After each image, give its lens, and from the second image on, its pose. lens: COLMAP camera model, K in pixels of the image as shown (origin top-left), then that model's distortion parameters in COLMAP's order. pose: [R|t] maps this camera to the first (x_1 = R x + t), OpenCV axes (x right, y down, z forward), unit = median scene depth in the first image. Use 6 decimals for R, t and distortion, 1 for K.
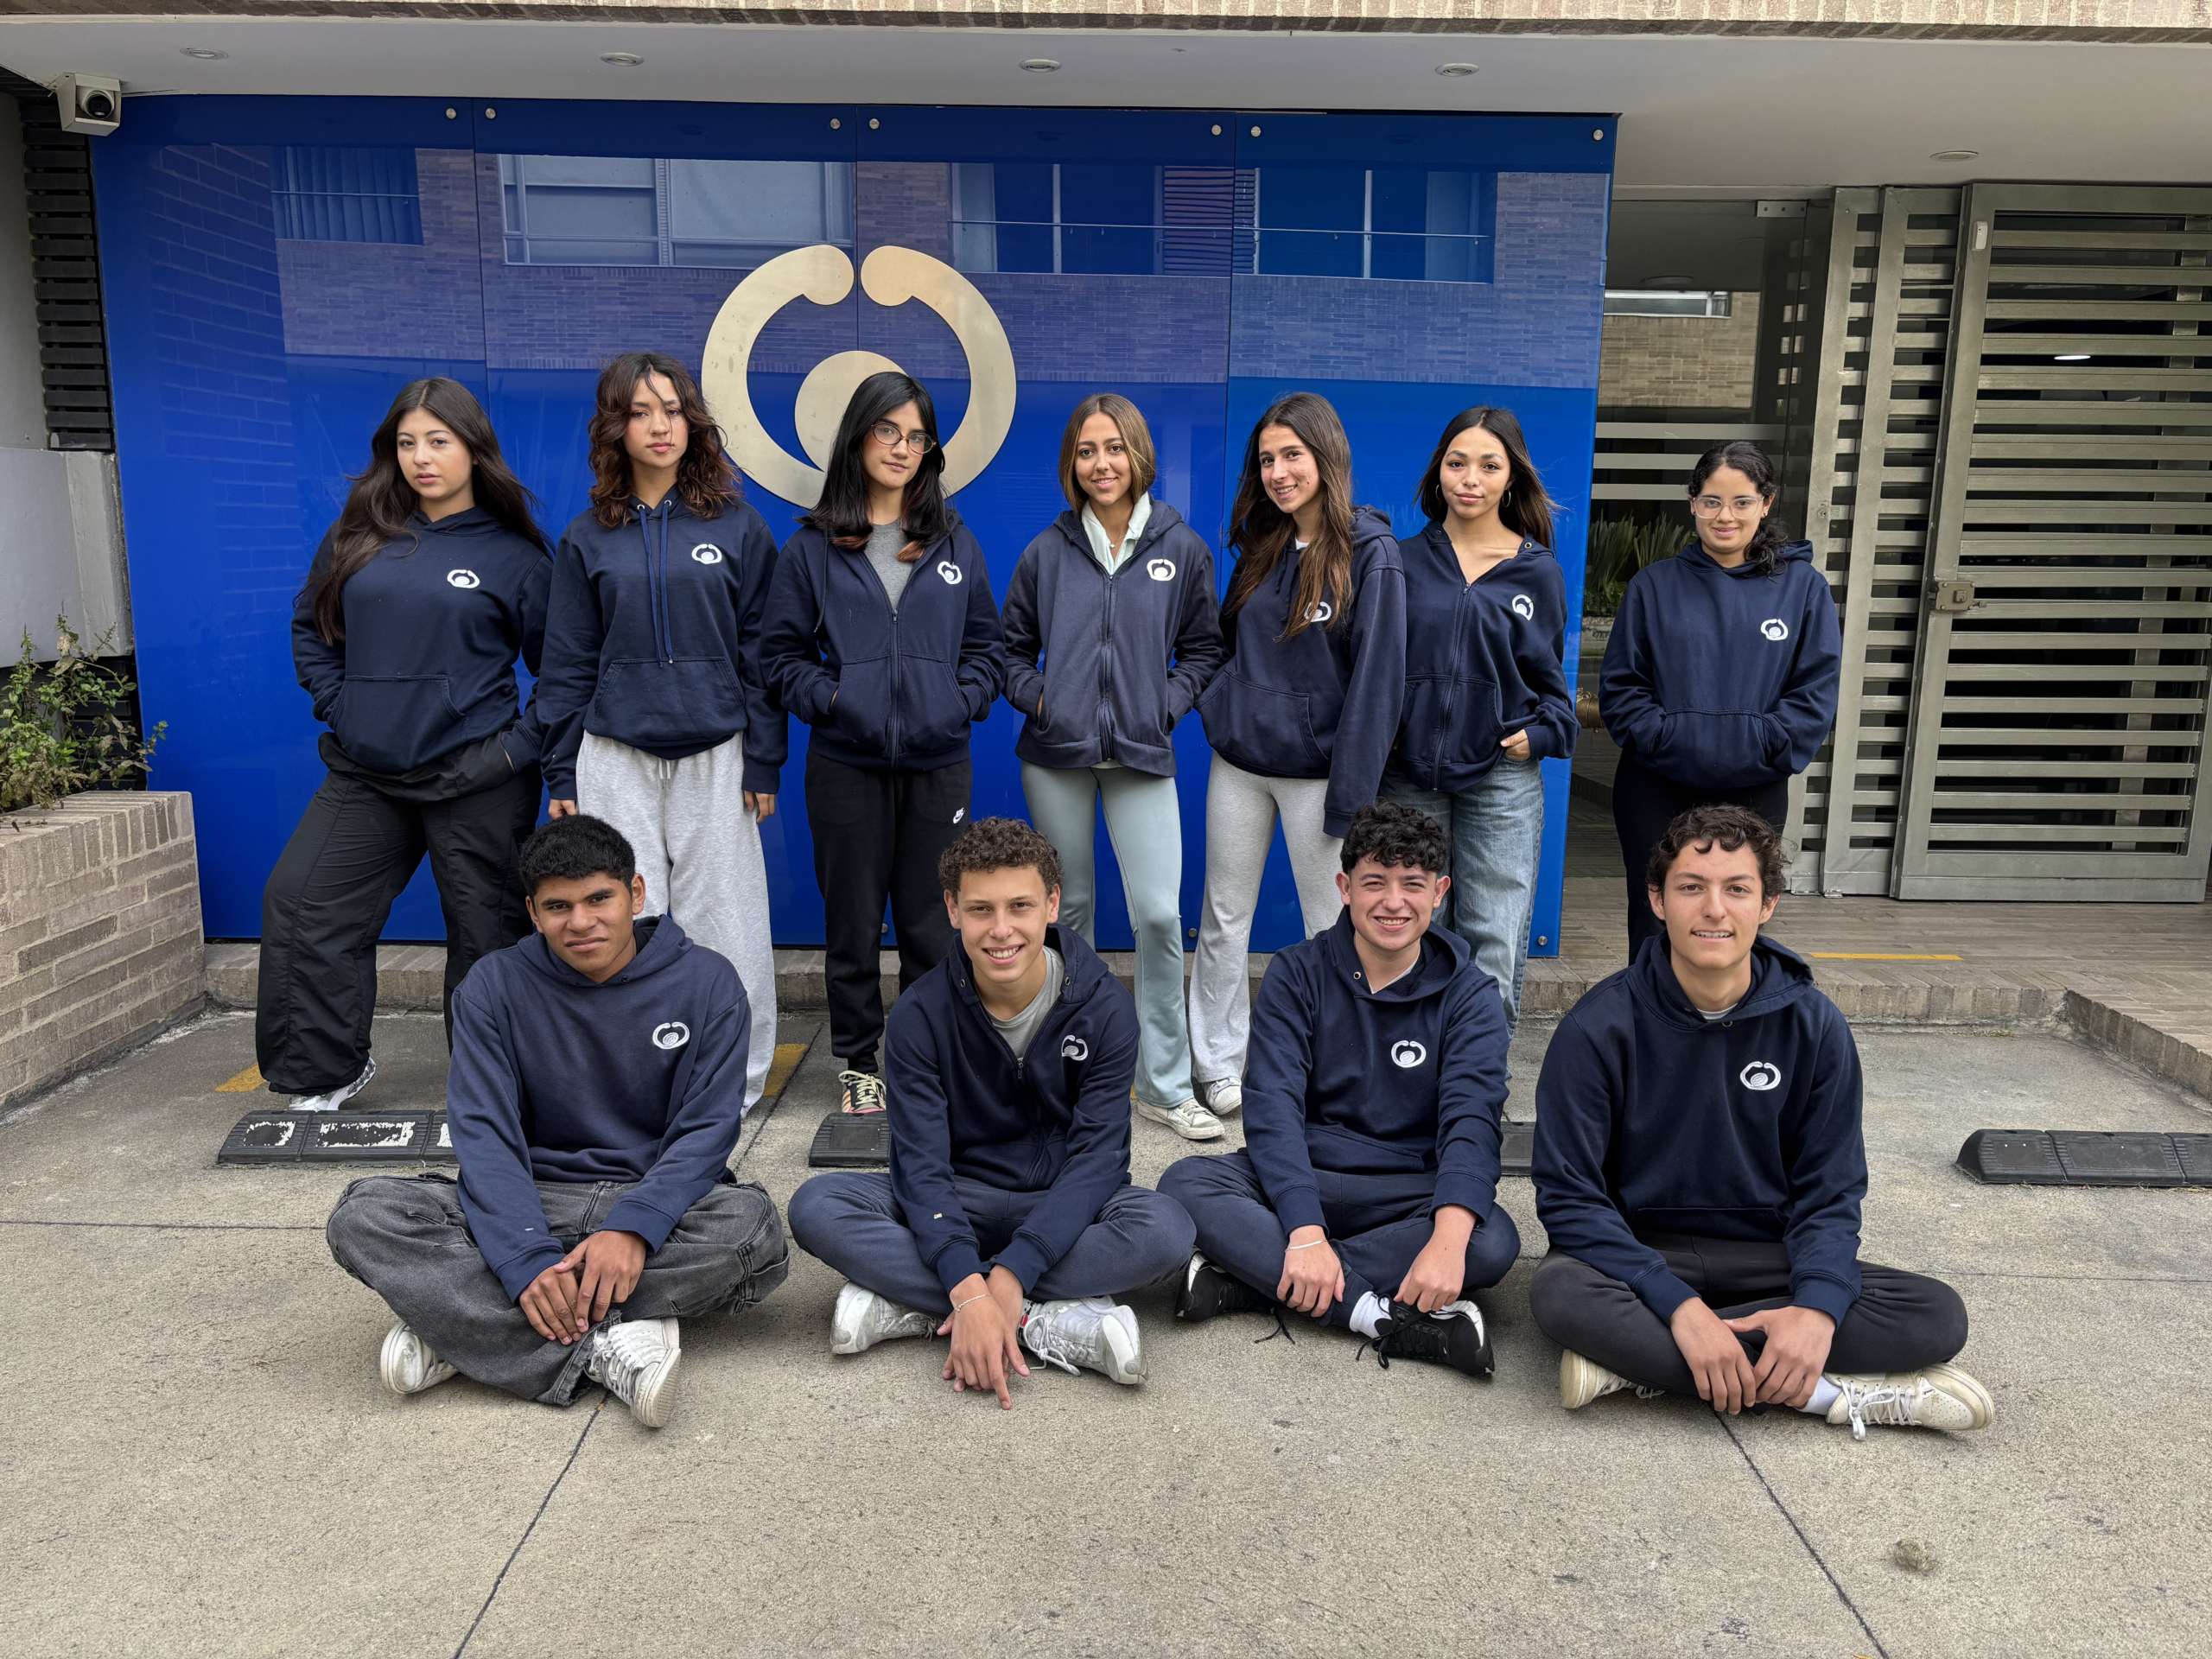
lens RADIAL K [[1686.5, 0, 1113.2], [0, 1686.5, 846.5], [0, 0, 1]] dist [0.071944, -0.099983]
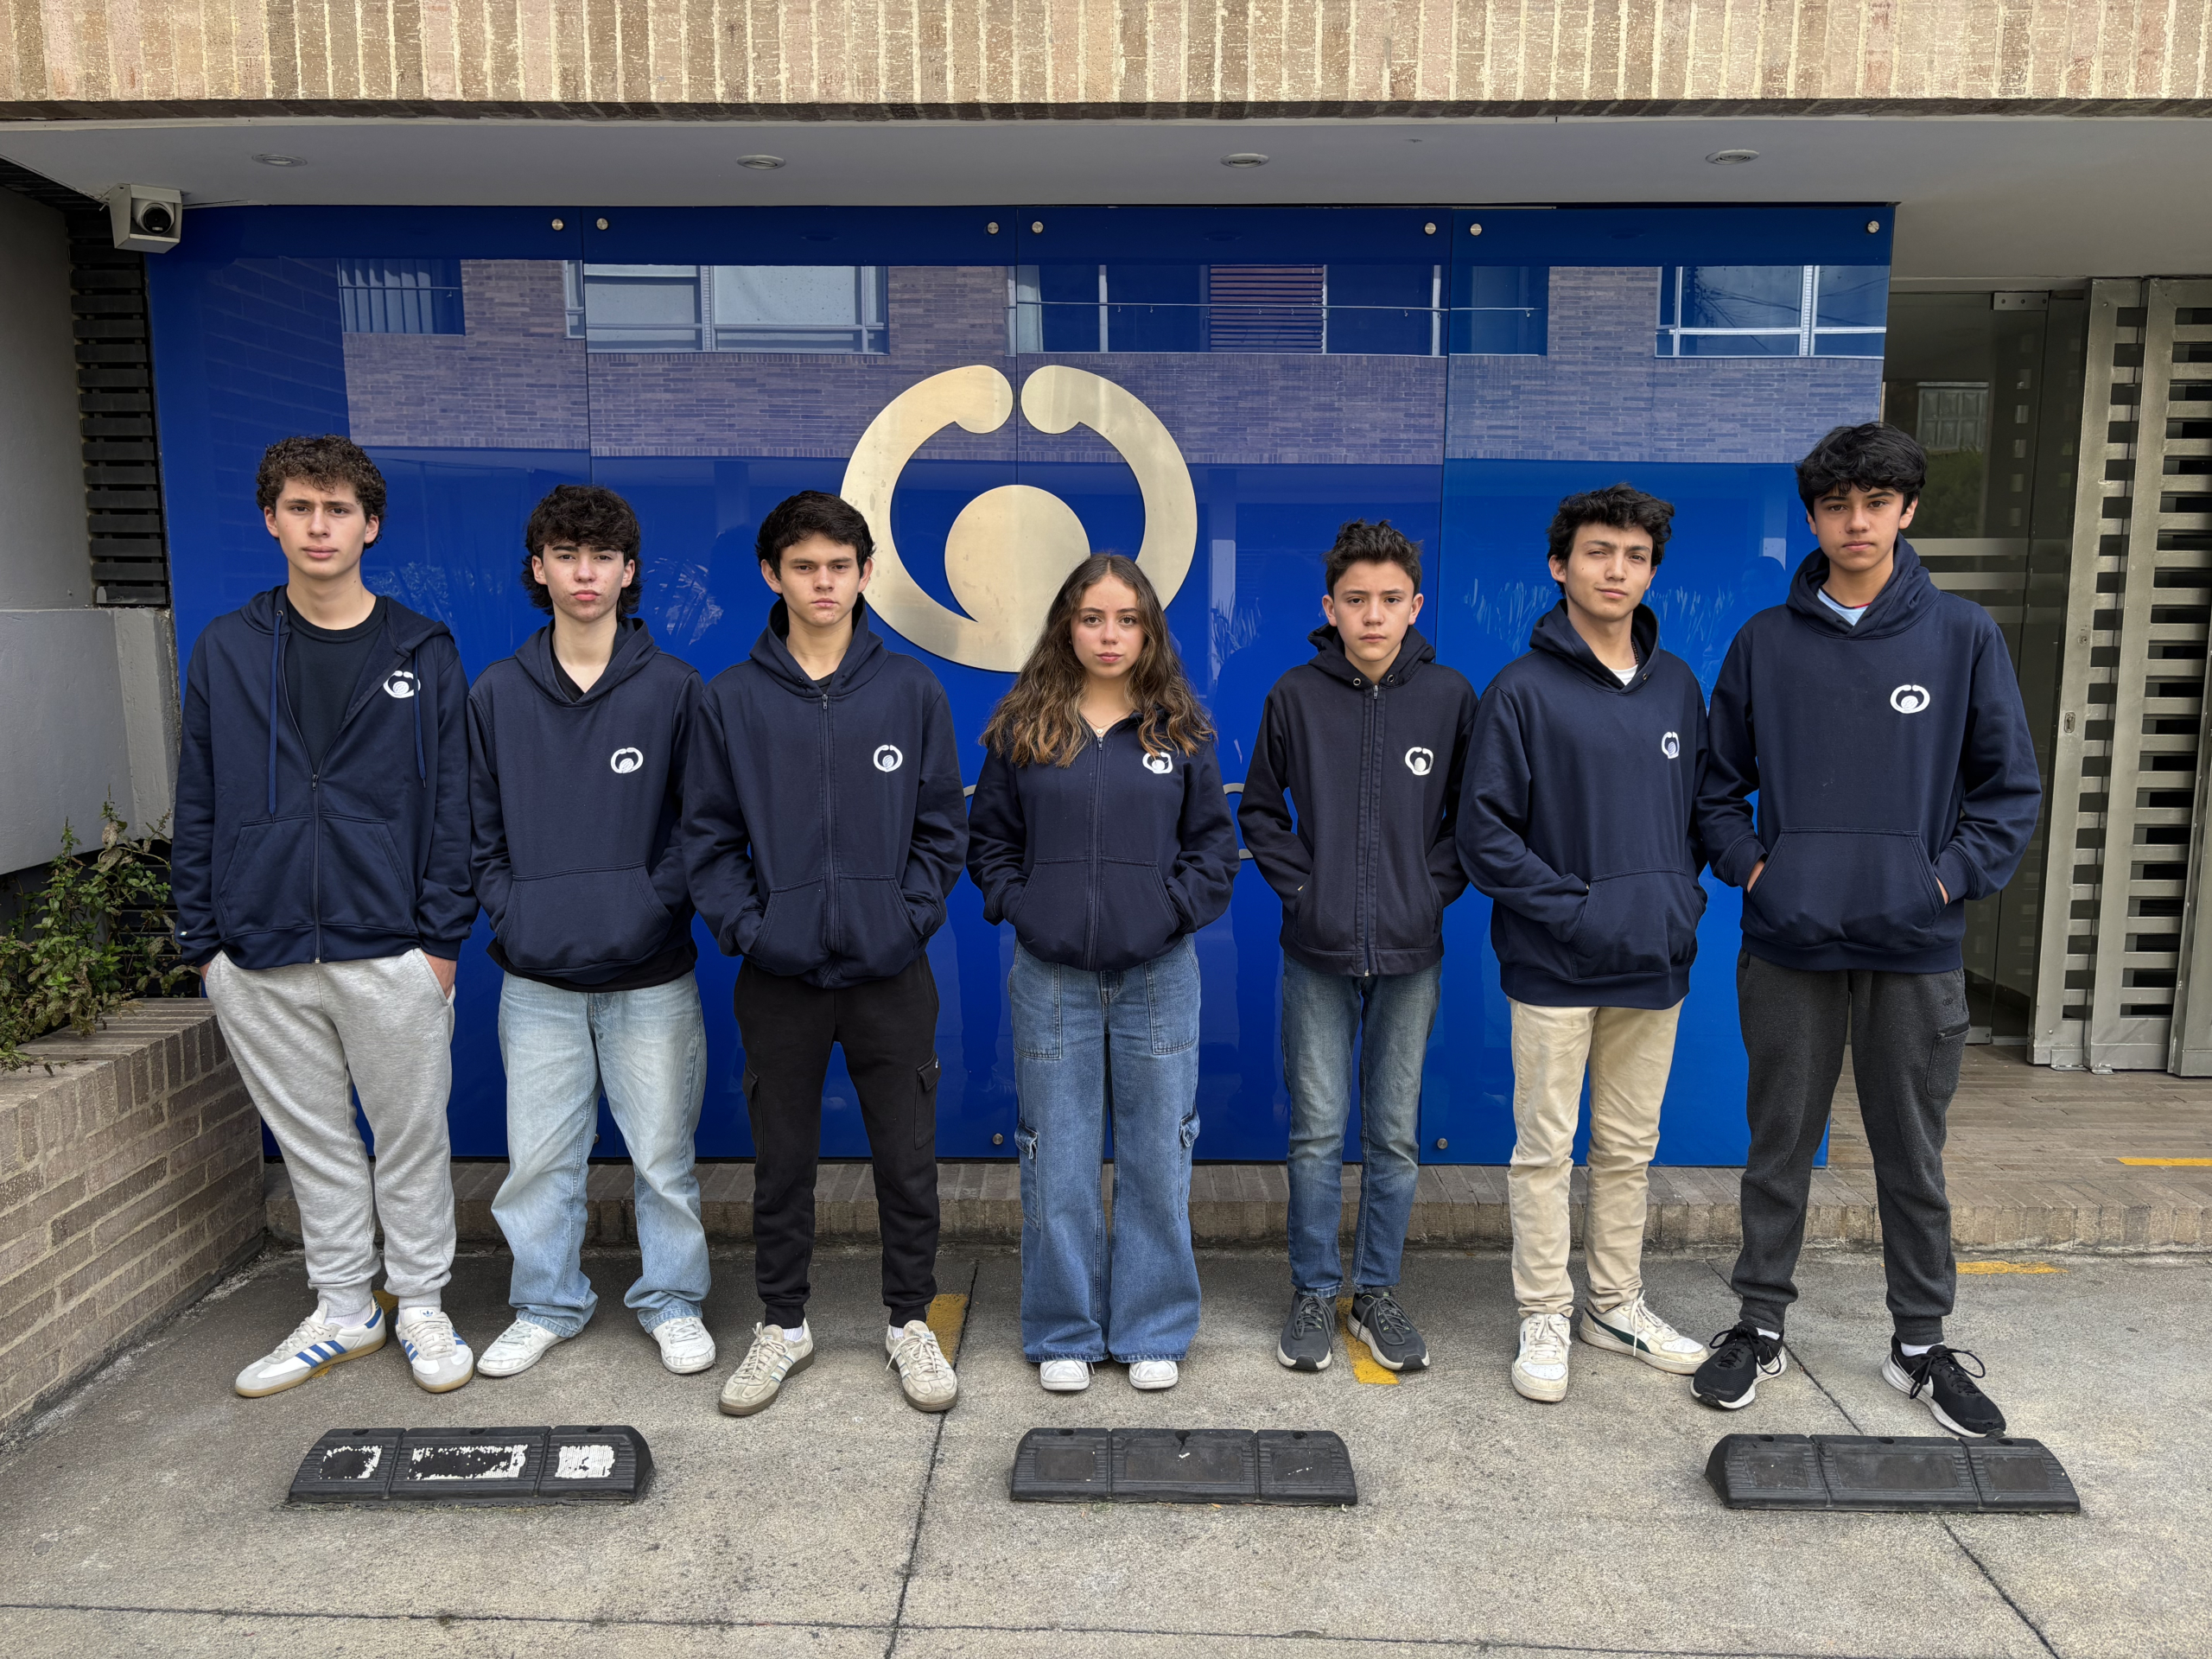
lens RADIAL K [[1682.7, 0, 1106.5], [0, 1682.7, 838.0], [0, 0, 1]] dist [0.064349, -0.091089]
pose [[0.999839, -0.009320, -0.015304, -0.093794], [0.008670, 0.999081, -0.041972, -0.073889], [0.015681, 0.041832, 0.999002, 0.143326]]
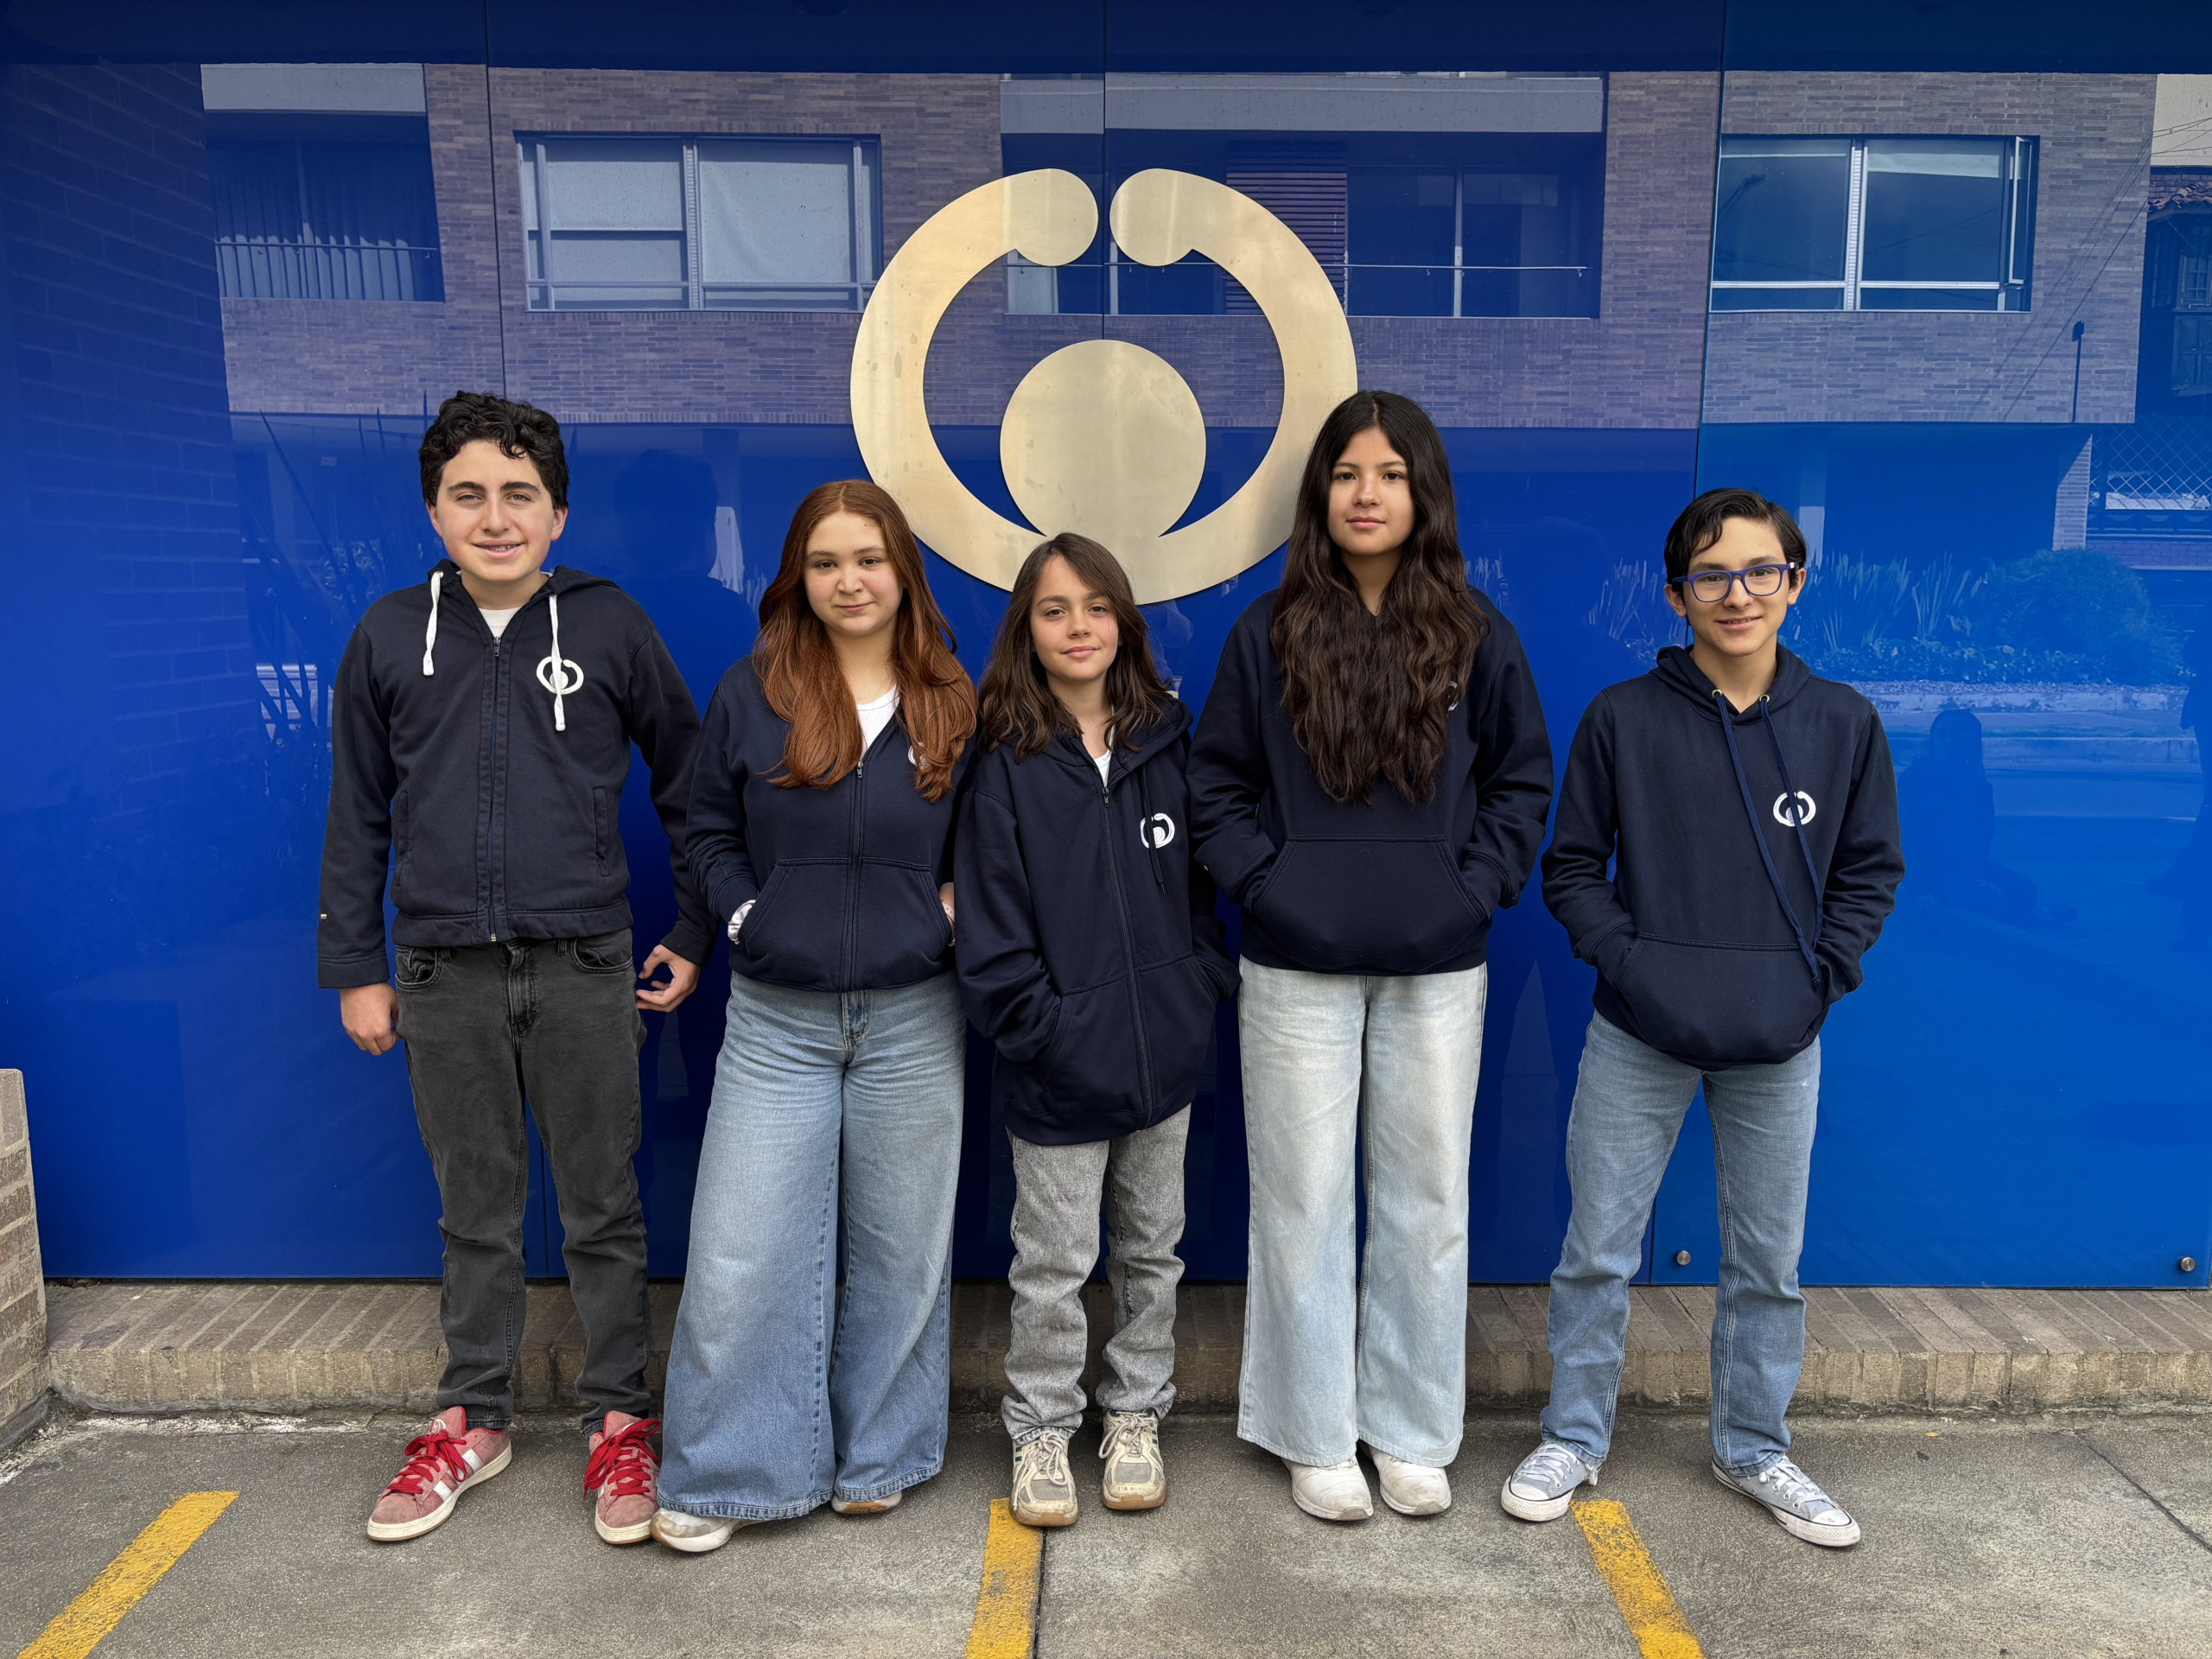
lens RADIAL K [[1668.0, 0, 1108.0], [0, 1668.0, 834.4], [0, 0, 1]] dist [0.074636, -0.099281]
pose [[0.999892, -0.010968, -0.009779, -0.146188], [0.010636, 0.999388, -0.033310, -0.092414], [0.010138, 0.033202, 0.999397, 0.400264]]
